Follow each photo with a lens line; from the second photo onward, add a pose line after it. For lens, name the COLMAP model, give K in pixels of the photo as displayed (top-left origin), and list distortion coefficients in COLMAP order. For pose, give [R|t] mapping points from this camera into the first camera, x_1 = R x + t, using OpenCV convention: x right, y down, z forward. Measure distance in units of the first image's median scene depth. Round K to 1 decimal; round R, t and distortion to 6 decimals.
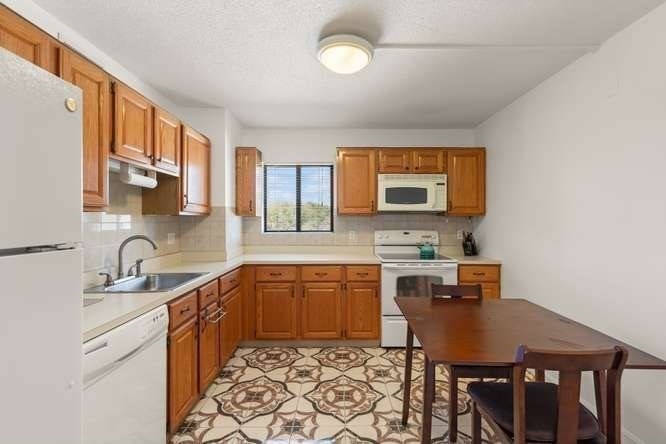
lens RADIAL K [[309.8, 0, 337.5], [0, 309.8, 219.6], [0, 0, 1]] dist [0.007695, -0.000593]
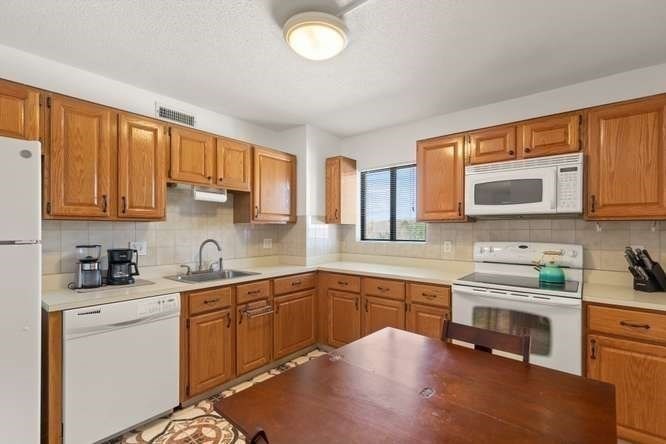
lens RADIAL K [[309.8, 0, 334.7], [0, 309.8, 229.2], [0, 0, 1]] dist [0.007695, -0.000593]
pose [[0.763543, 0.001633, -0.645755, 0.376843], [-0.000437, 0.999998, 0.002012, 0.003969], [0.645756, -0.001254, 0.763542, 0.219230]]
